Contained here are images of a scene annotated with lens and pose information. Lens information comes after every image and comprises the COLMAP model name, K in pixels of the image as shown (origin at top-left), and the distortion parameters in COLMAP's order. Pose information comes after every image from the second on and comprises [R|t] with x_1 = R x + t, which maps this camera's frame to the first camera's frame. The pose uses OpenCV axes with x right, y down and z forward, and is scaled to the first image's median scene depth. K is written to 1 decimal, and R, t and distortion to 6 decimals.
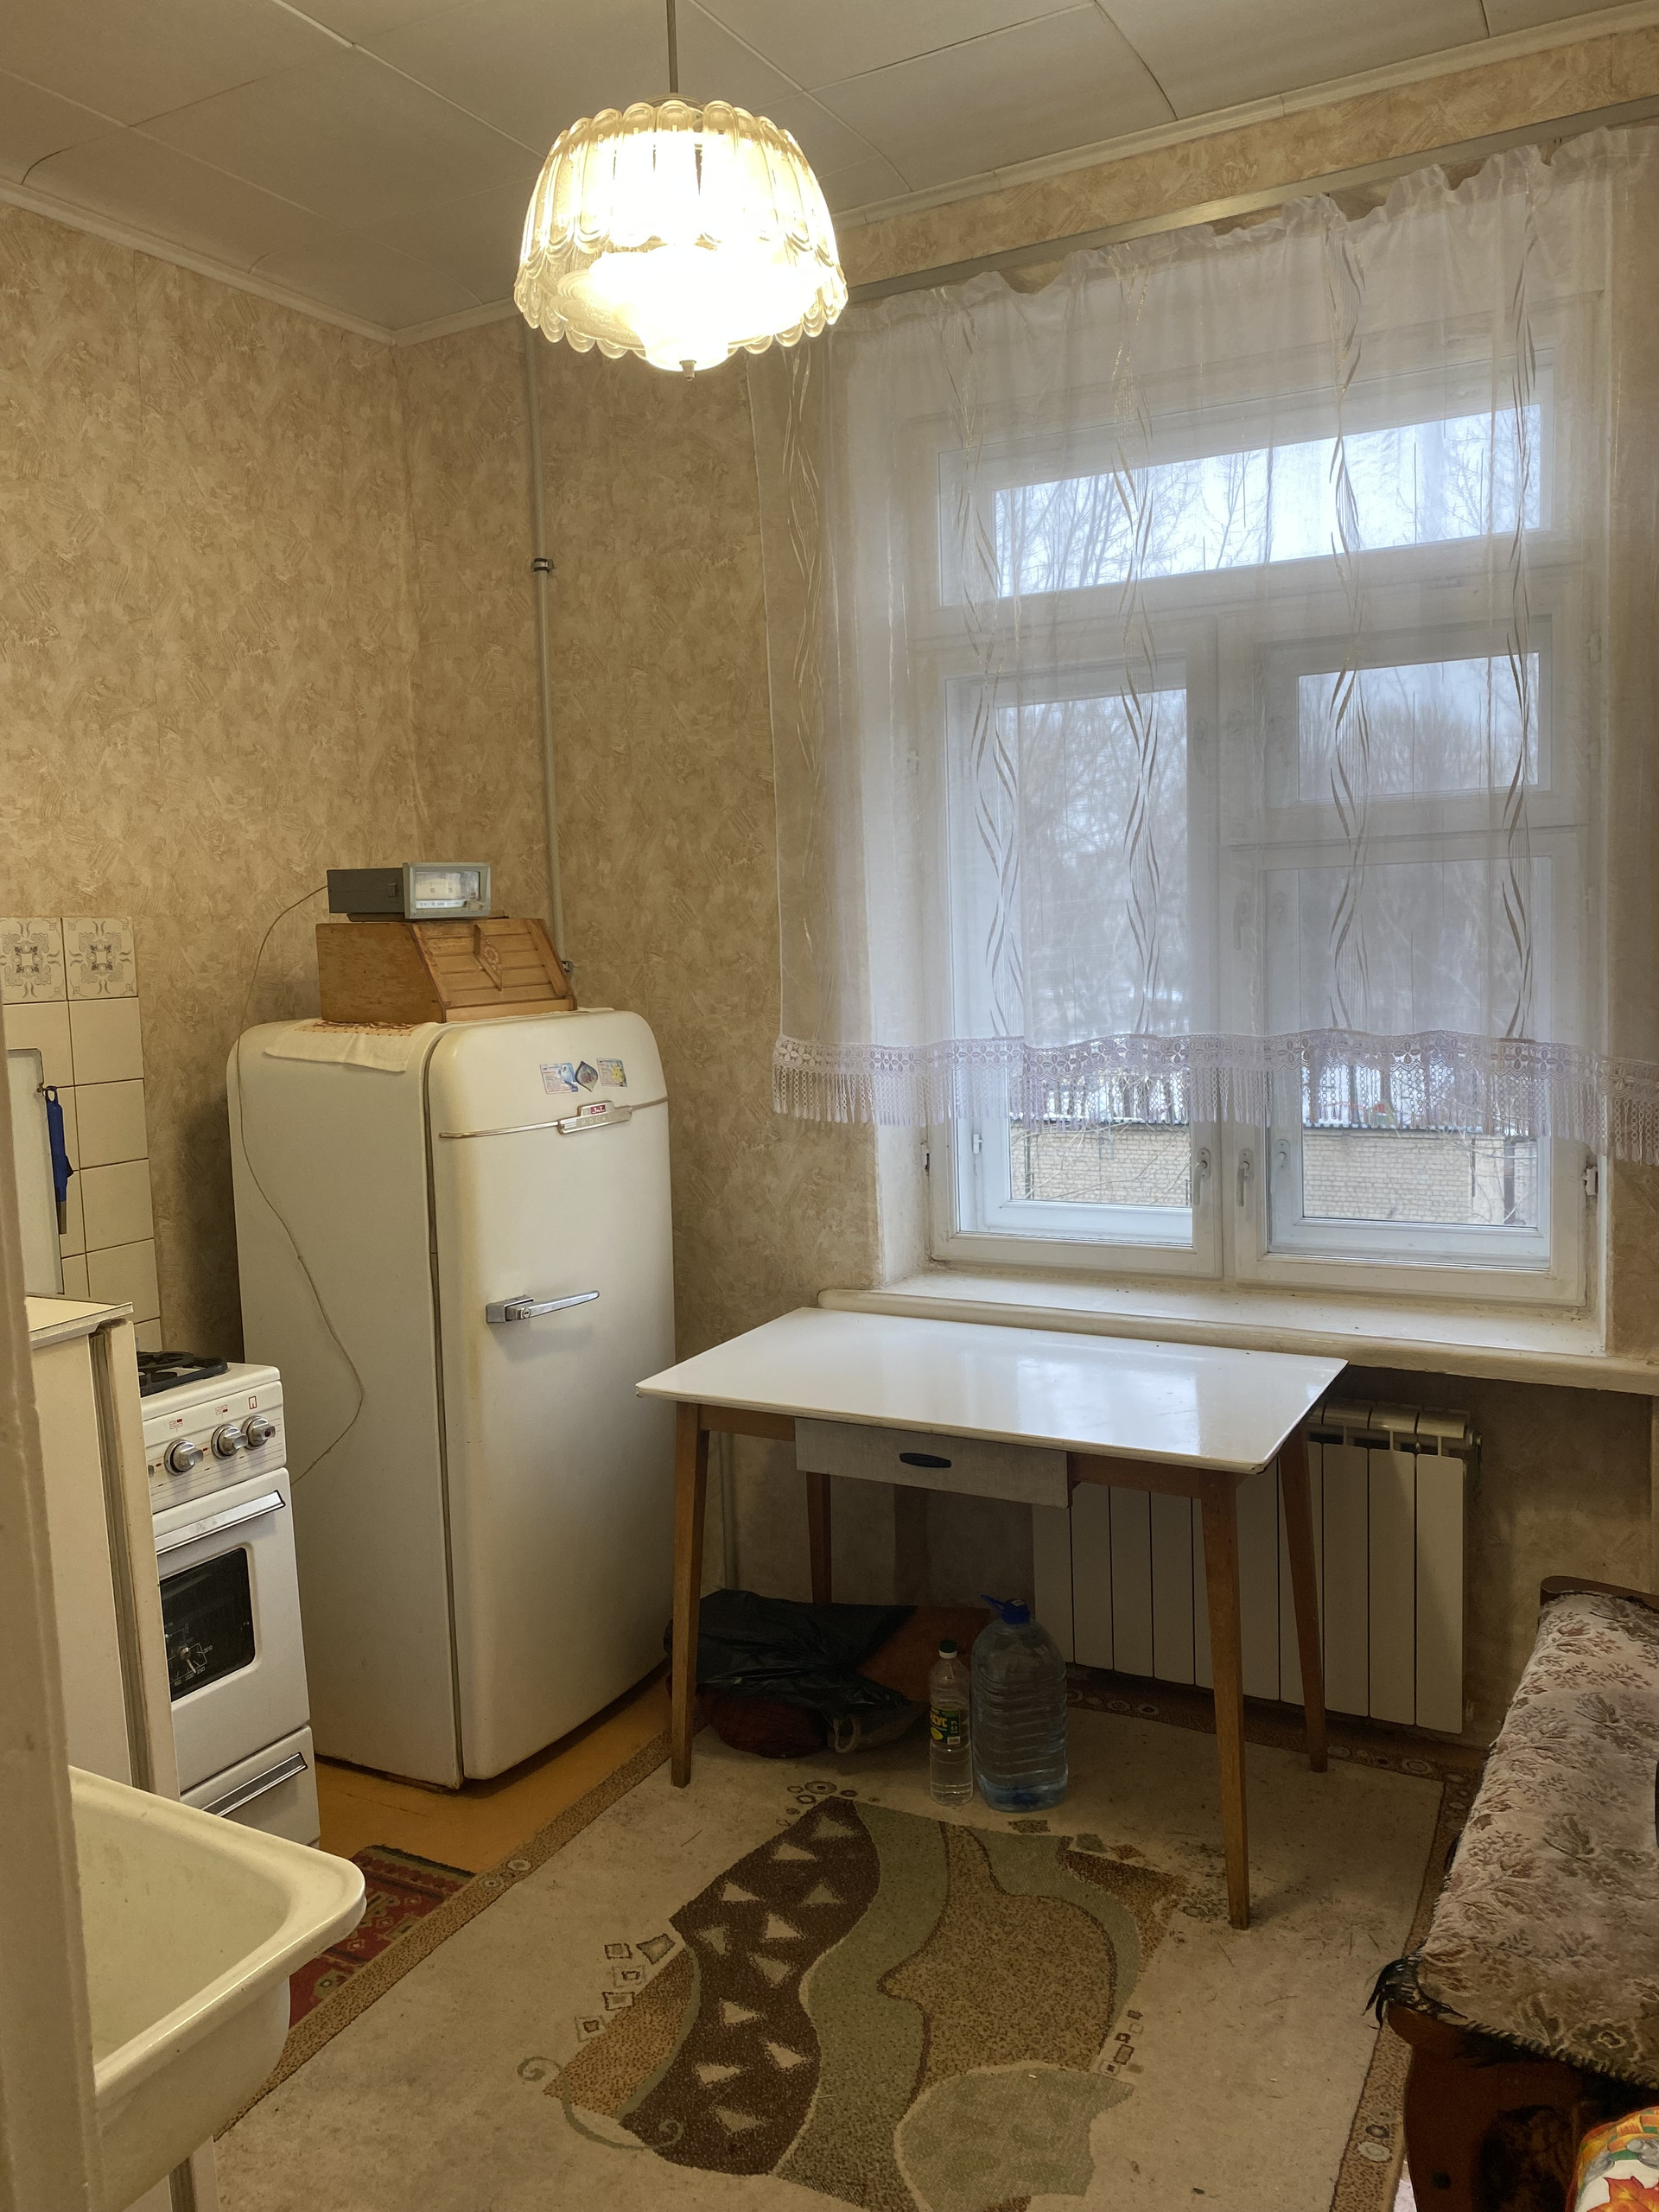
lens RADIAL K [[1677.6, 0, 835.4], [0, 1677.6, 1094.7], [0, 0, 1]] dist [0.023403, -0.017978]
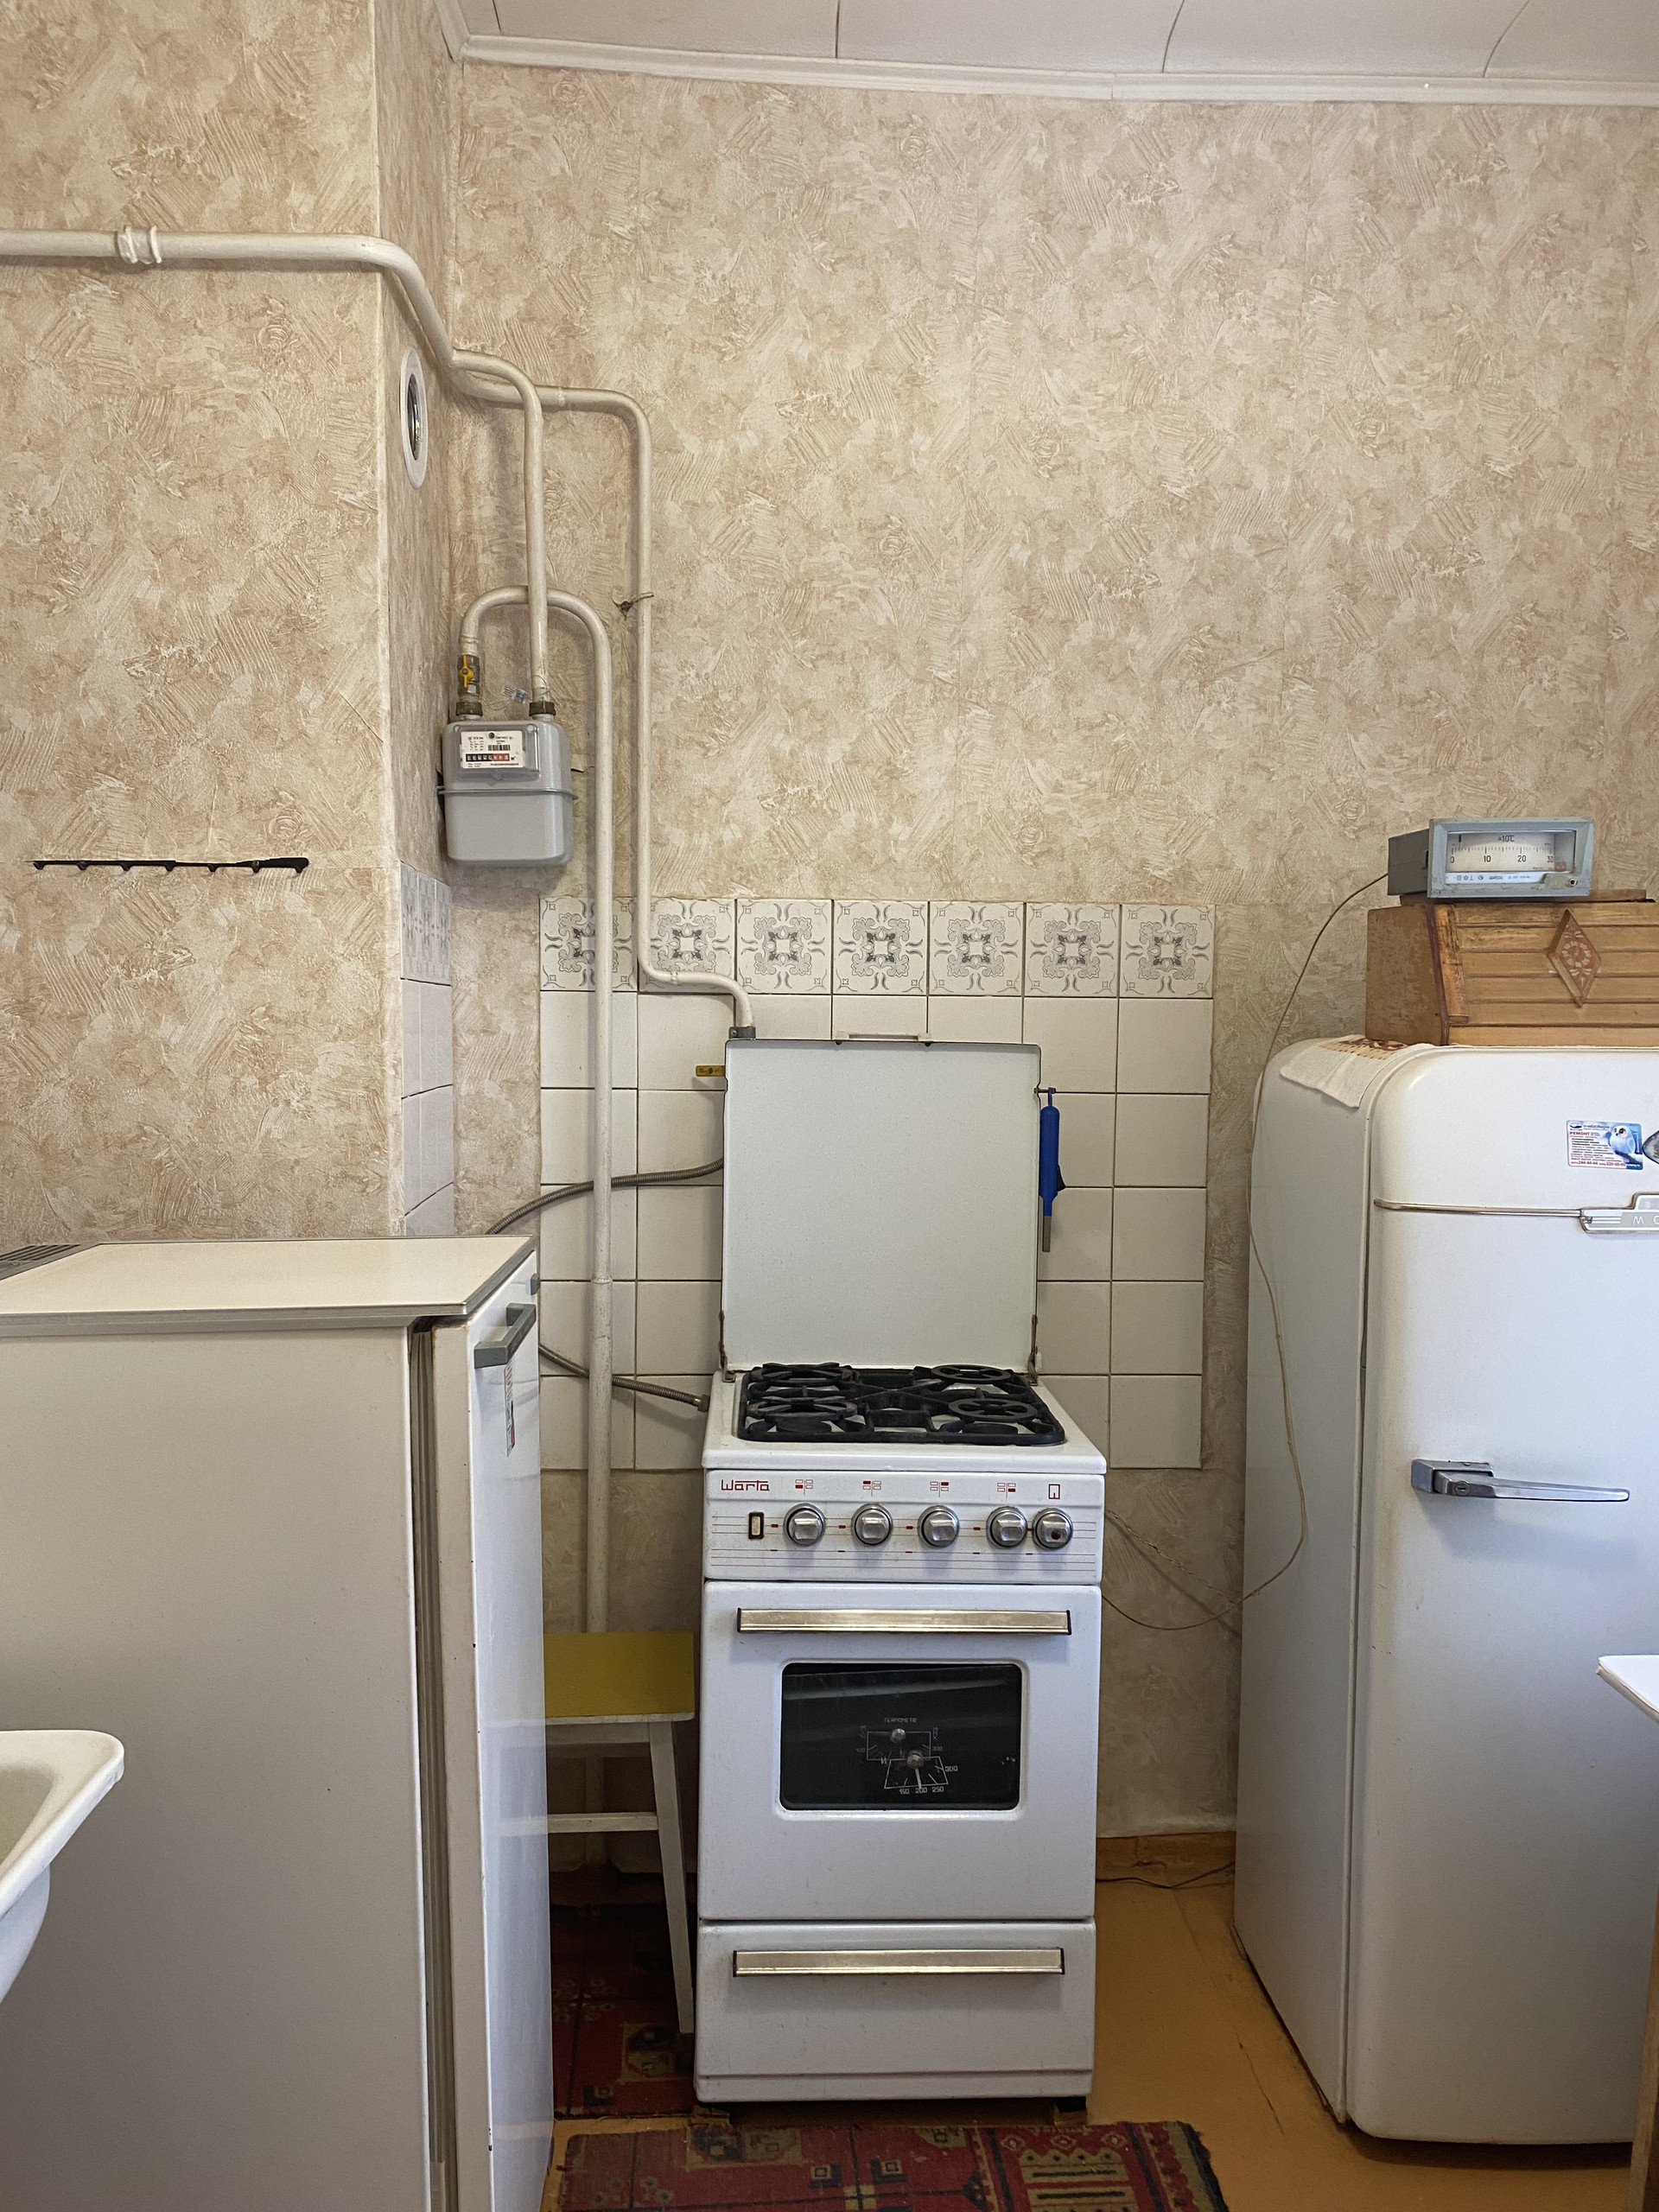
lens RADIAL K [[1677.6, 0, 830.7], [0, 1677.6, 1121.1], [0, 0, 1]] dist [0.023403, -0.017978]
pose [[0.520984, 0.099567, -0.847739, 0.218010], [-0.112536, 0.992516, 0.047411, -0.015633], [0.846115, 0.070701, 0.528290, 0.400721]]
